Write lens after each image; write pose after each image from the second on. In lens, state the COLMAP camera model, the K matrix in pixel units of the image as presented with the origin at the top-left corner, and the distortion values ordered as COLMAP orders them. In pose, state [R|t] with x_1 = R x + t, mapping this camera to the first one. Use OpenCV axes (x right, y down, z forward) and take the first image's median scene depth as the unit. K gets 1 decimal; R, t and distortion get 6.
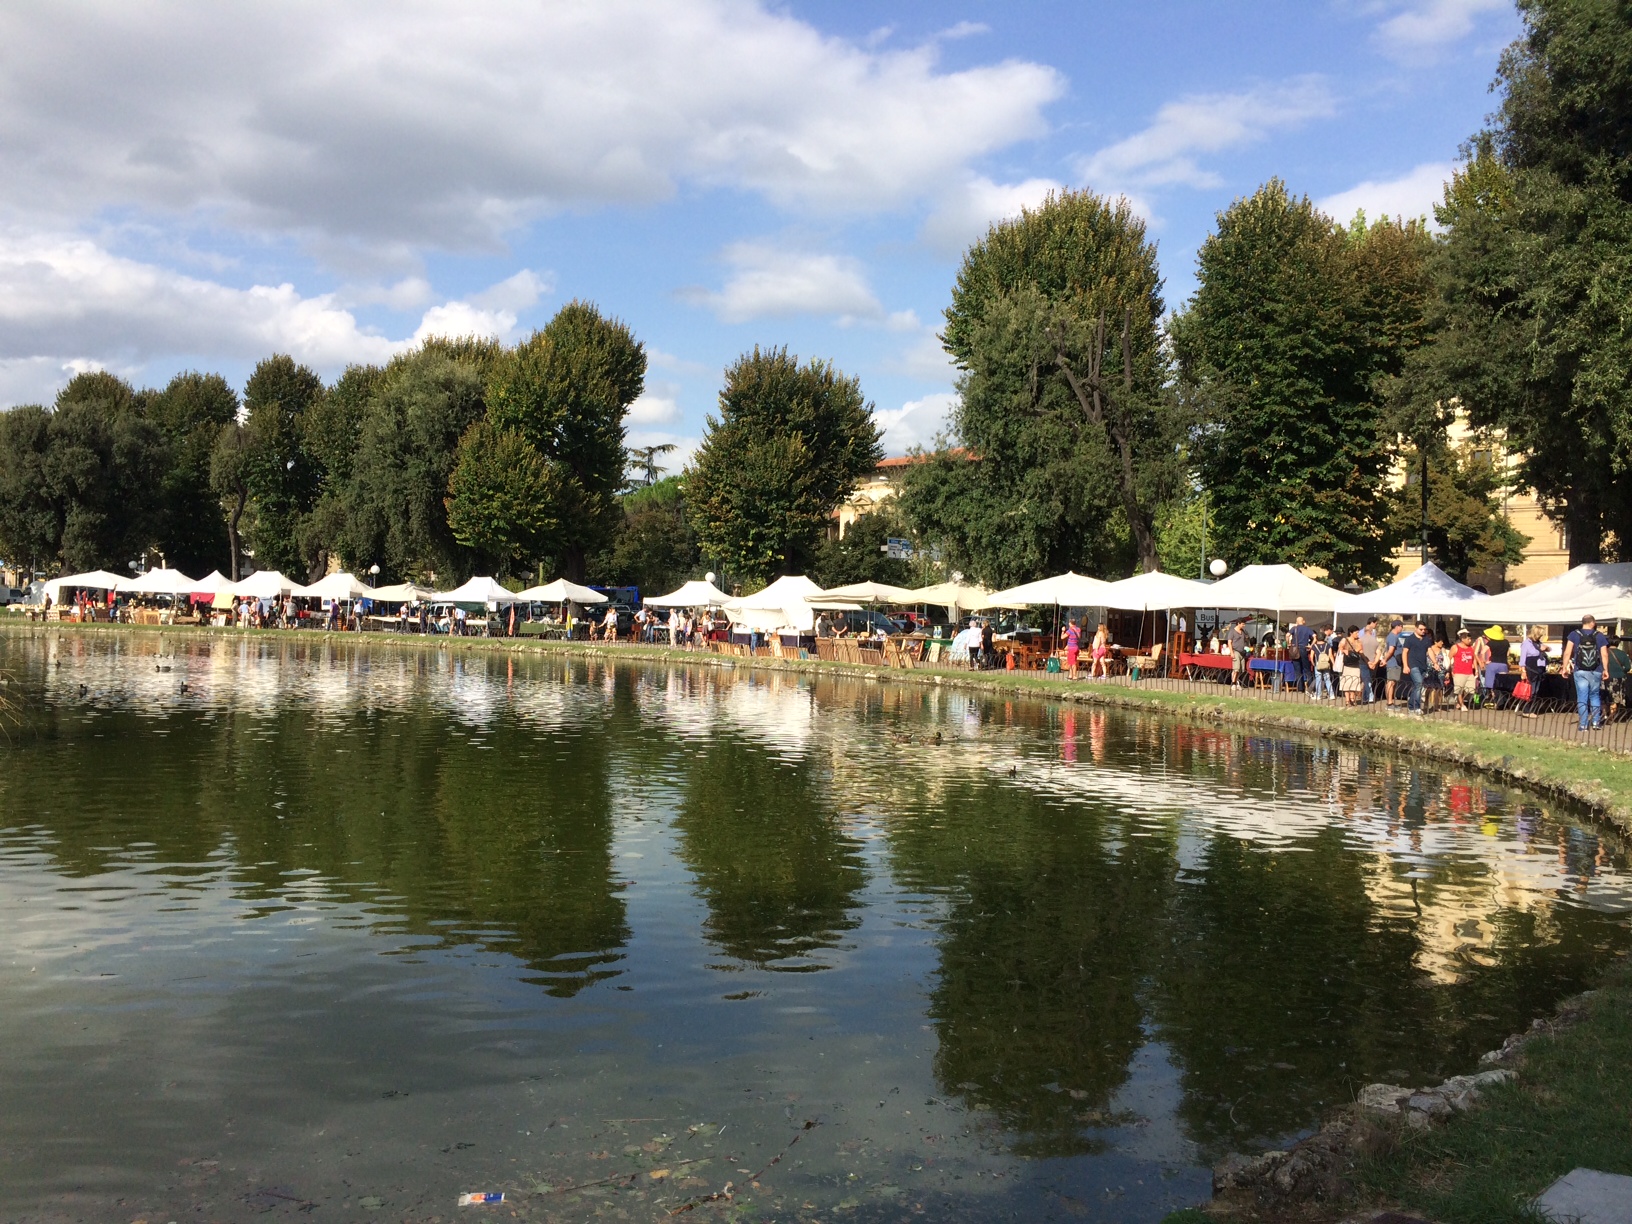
lens RADIAL K [[1422.6, 0, 818.1], [0, 1422.6, 613.5], [0, 0, 1]] dist [0.068588, -0.005641]
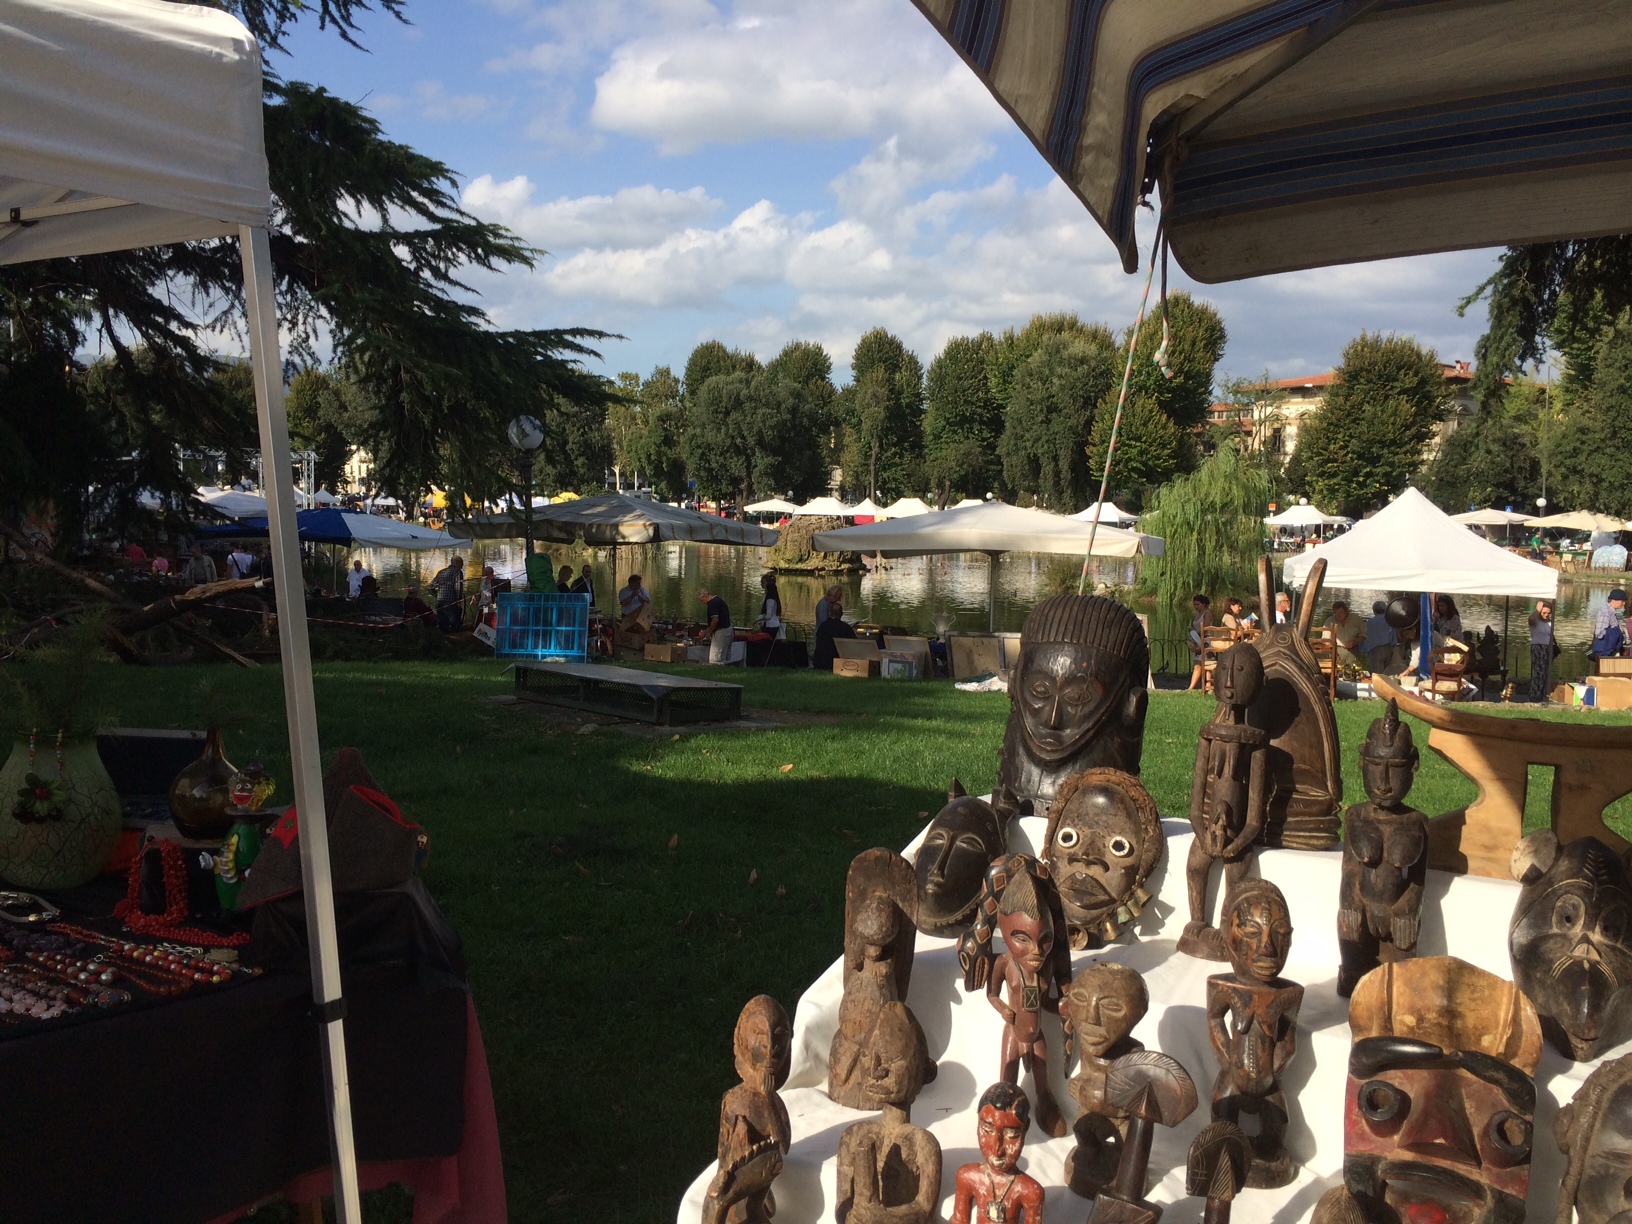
lens RADIAL K [[1422.6, 0, 813.9], [0, 1422.6, 608.1], [0, 0, 1]] dist [0.068588, -0.005641]
pose [[0.980696, -0.000067, -0.195539, -0.258013], [0.013753, 0.997547, 0.068633, -0.024066], [0.195054, -0.069997, 0.978291, -0.403686]]
